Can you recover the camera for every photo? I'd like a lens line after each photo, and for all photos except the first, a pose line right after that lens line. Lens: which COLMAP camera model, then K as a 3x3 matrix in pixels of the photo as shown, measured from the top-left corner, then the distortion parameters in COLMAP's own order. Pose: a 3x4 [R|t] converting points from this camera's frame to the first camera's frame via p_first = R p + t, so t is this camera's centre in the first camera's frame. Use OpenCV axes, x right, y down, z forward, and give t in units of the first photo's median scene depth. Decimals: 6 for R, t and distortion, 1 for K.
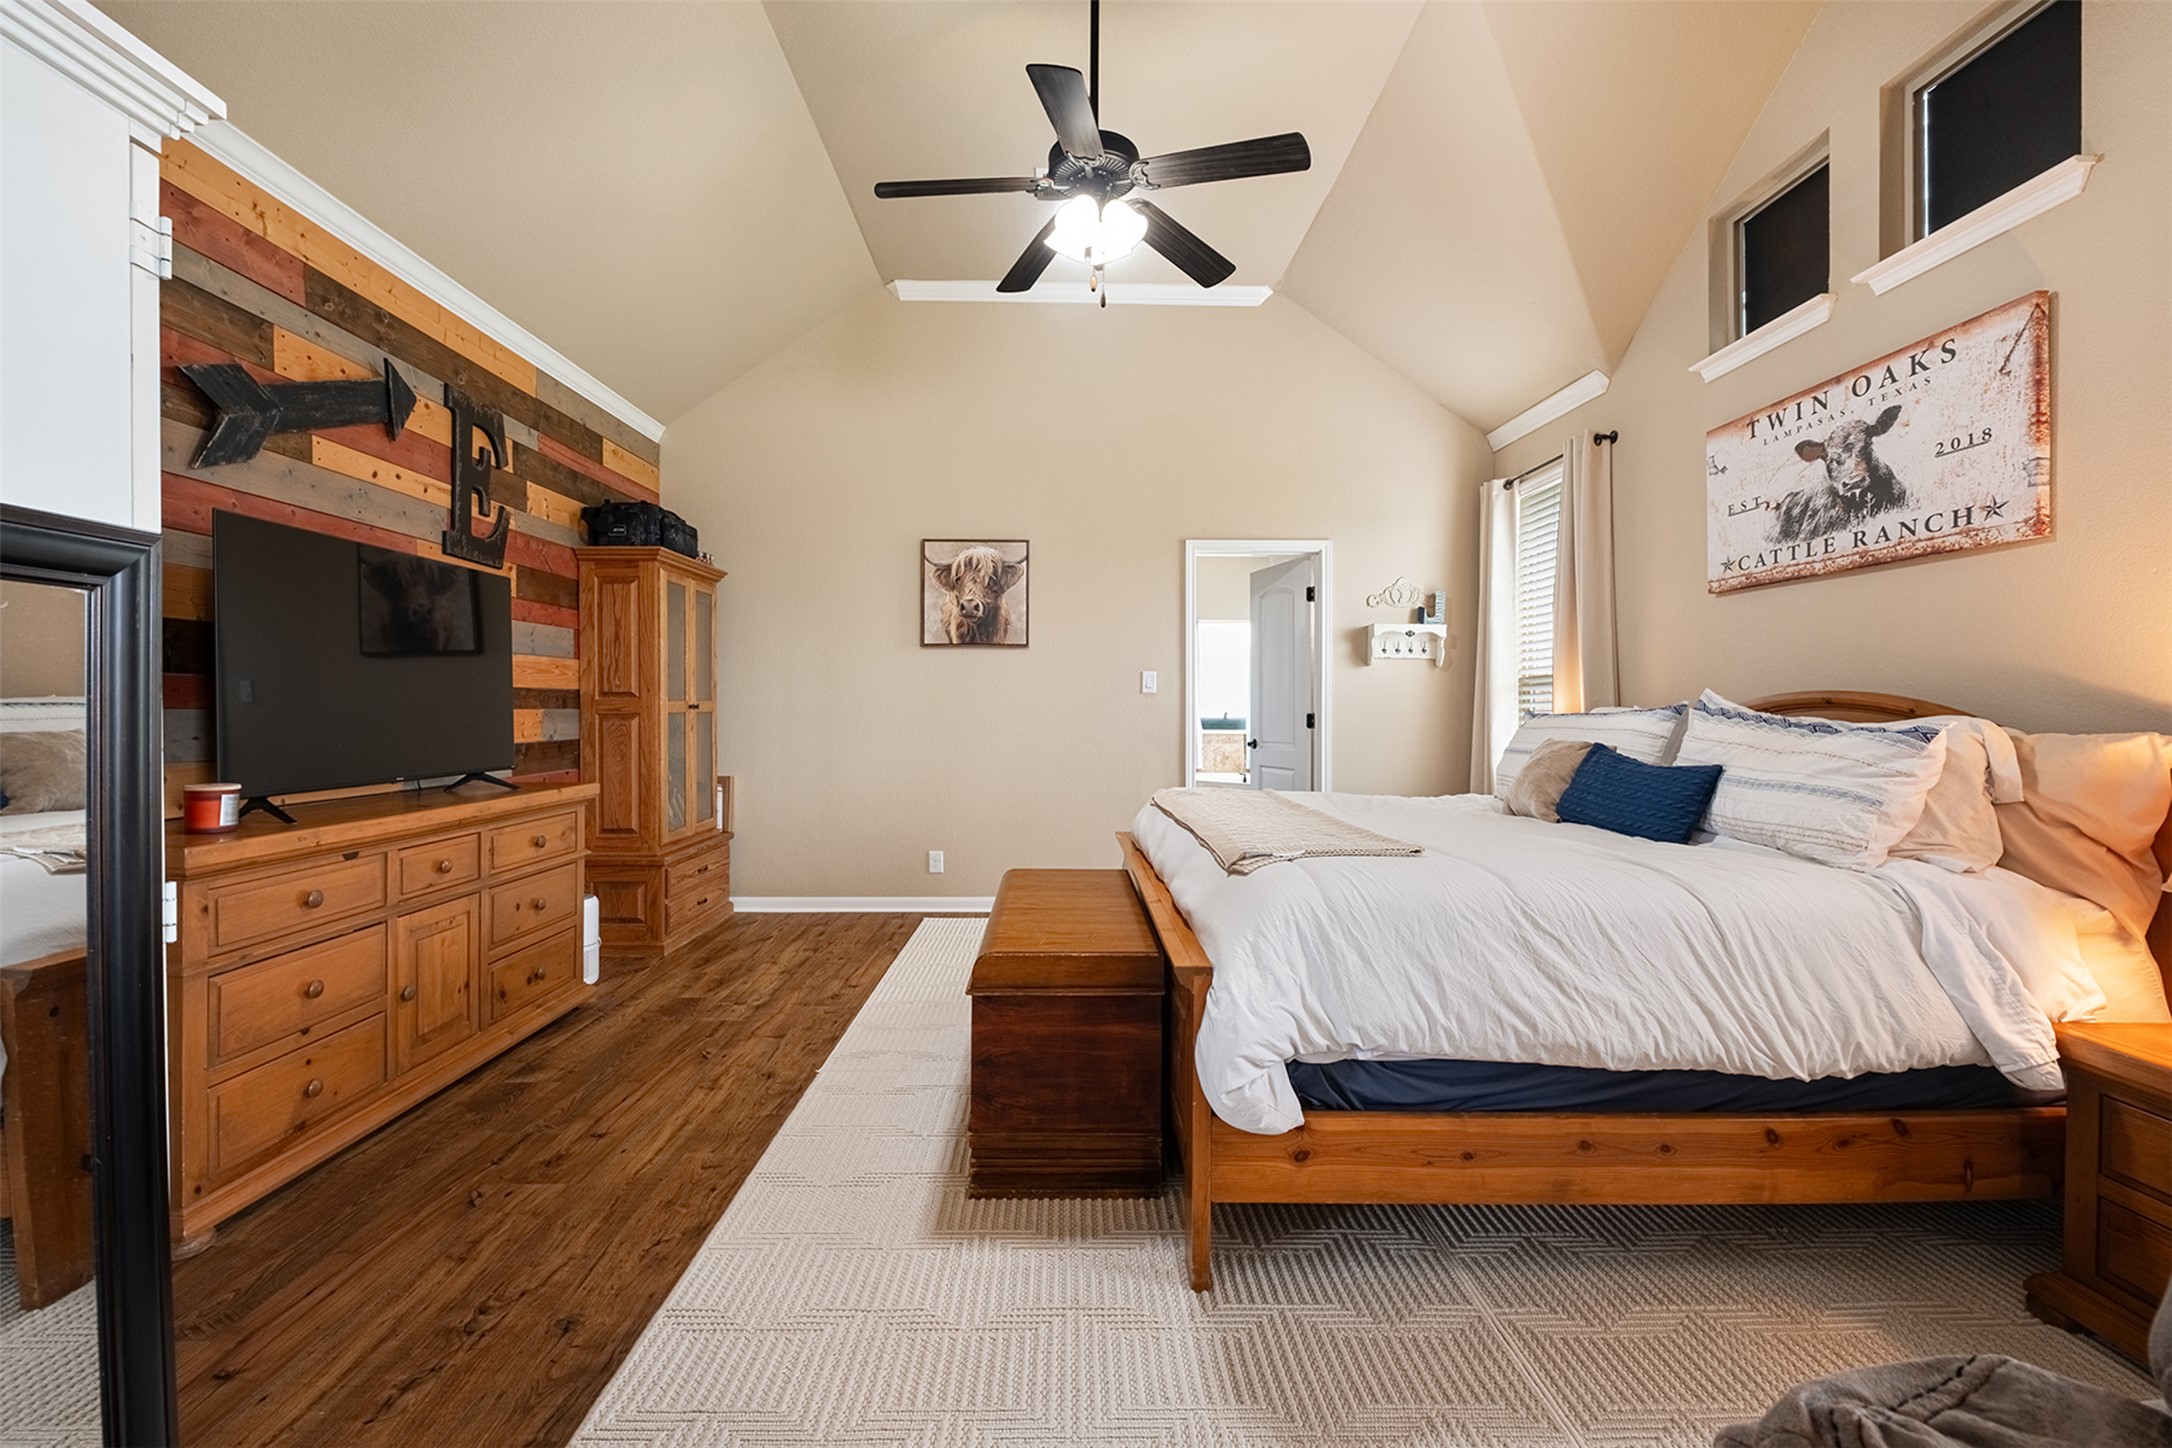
lens RADIAL K [[937.3, 0, 1080.8], [0, 937.3, 712.1], [0, 0, 1]] dist [-0.013189, -0.000708]
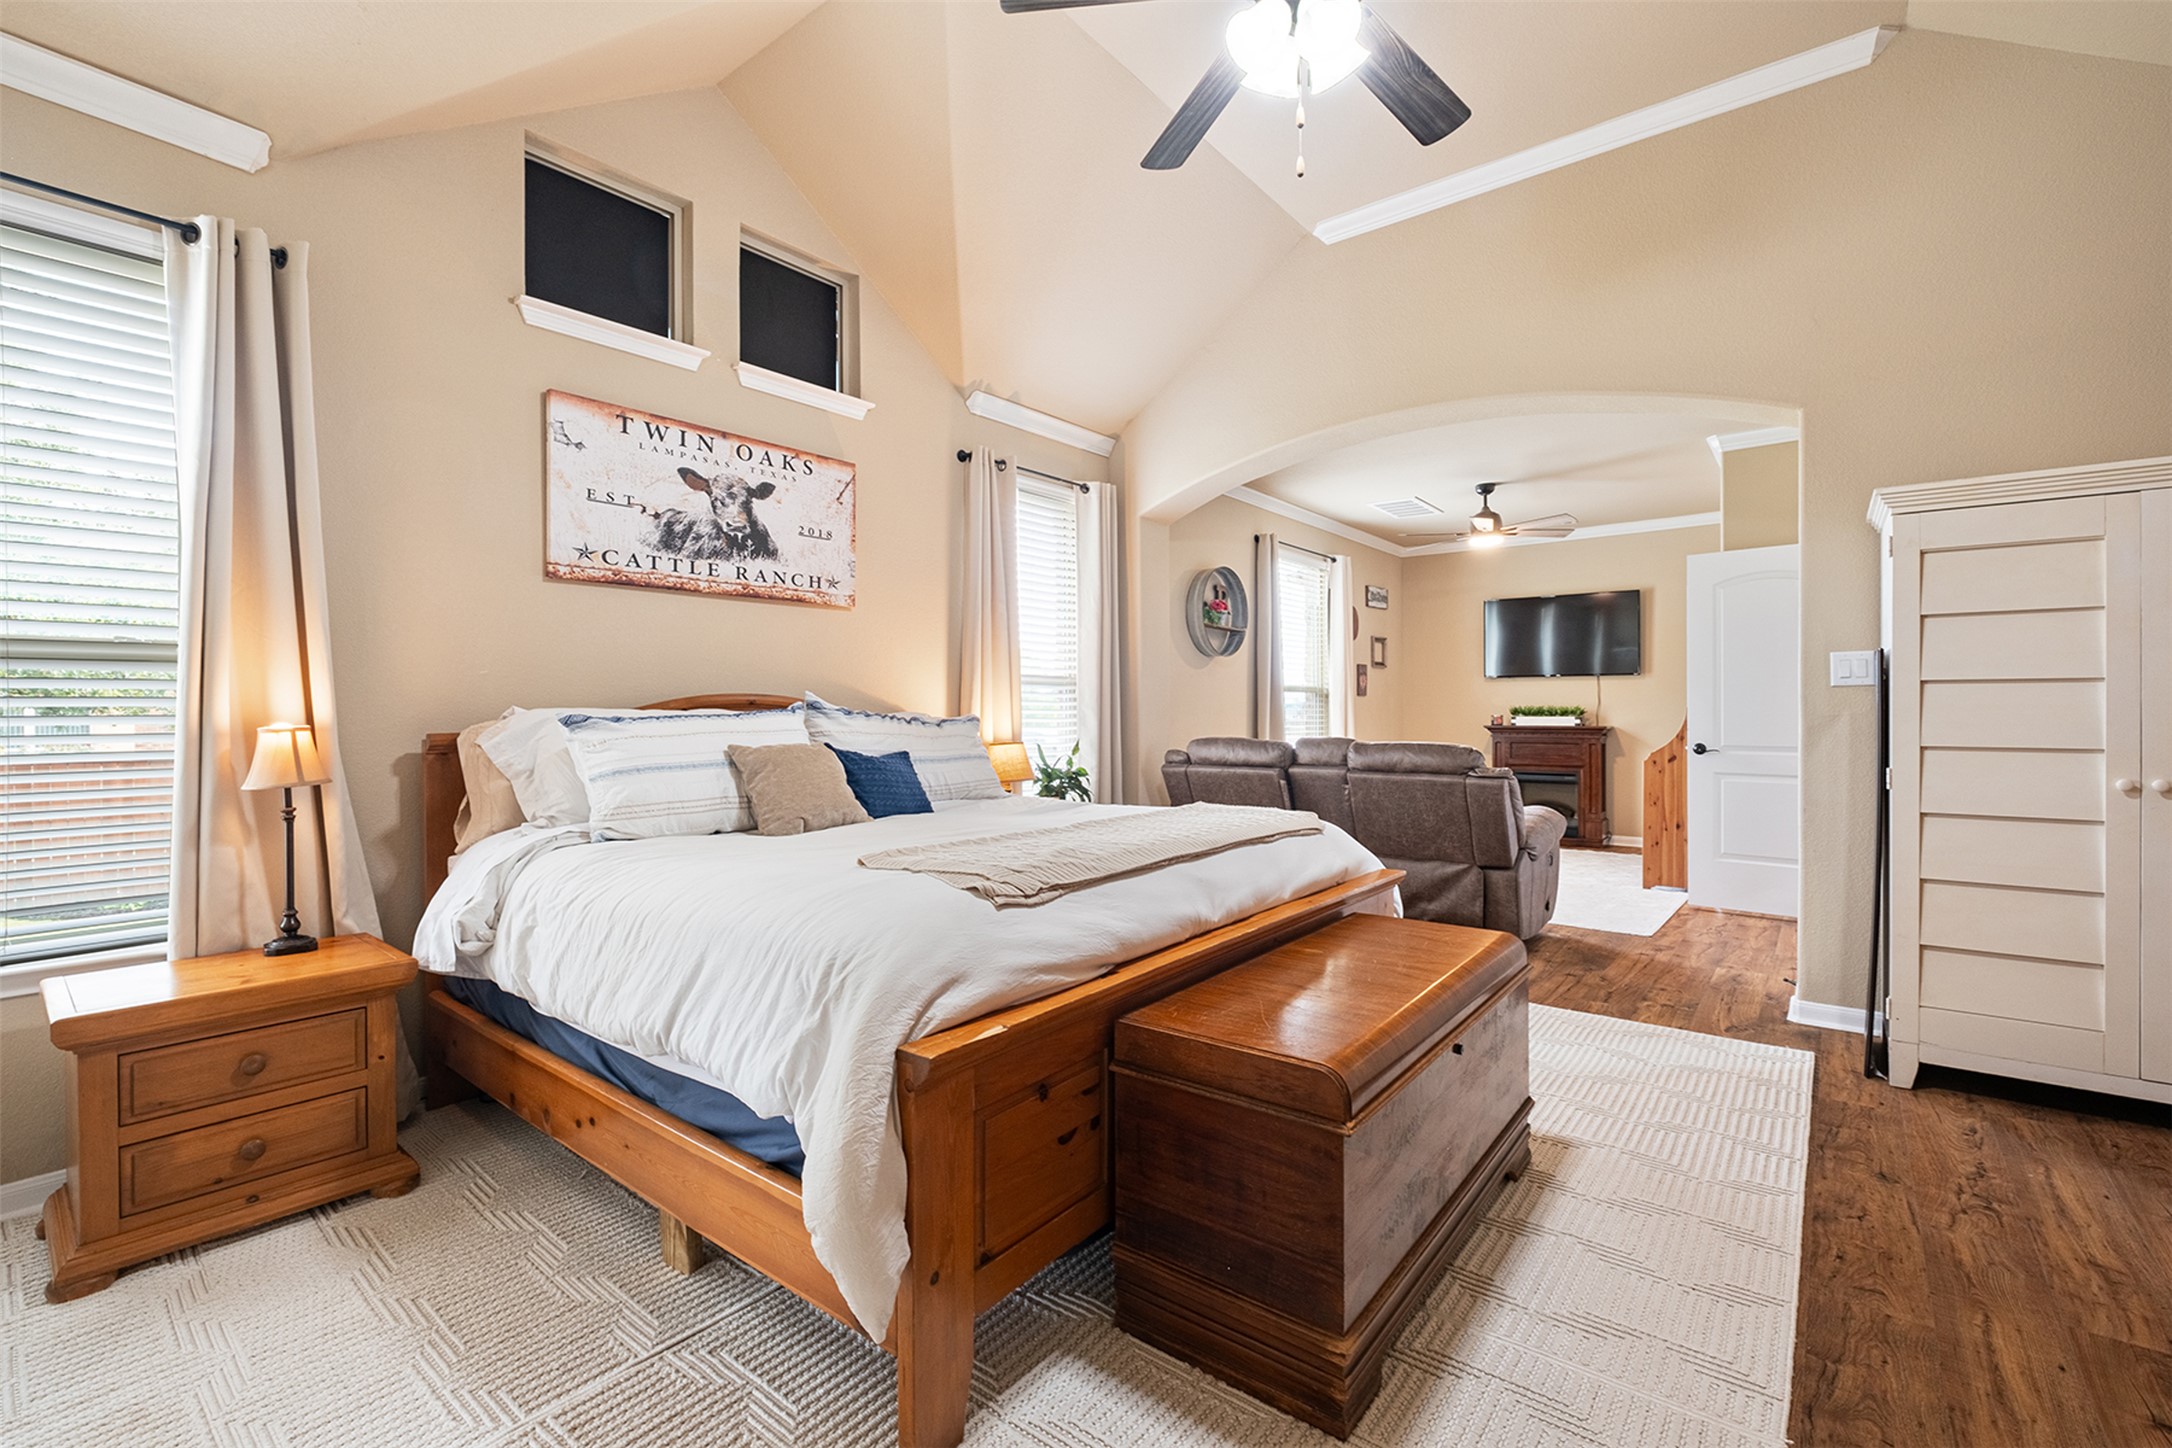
lens RADIAL K [[937.3, 0, 1082.5], [0, 937.3, 714.1], [0, 0, 1]] dist [-0.013189, -0.000708]
pose [[-0.771031, 0.000709, 0.636798, -0.315033], [0.008717, 0.999917, 0.009442, -0.004121], [-0.636738, 0.012831, -0.770973, 1.654790]]
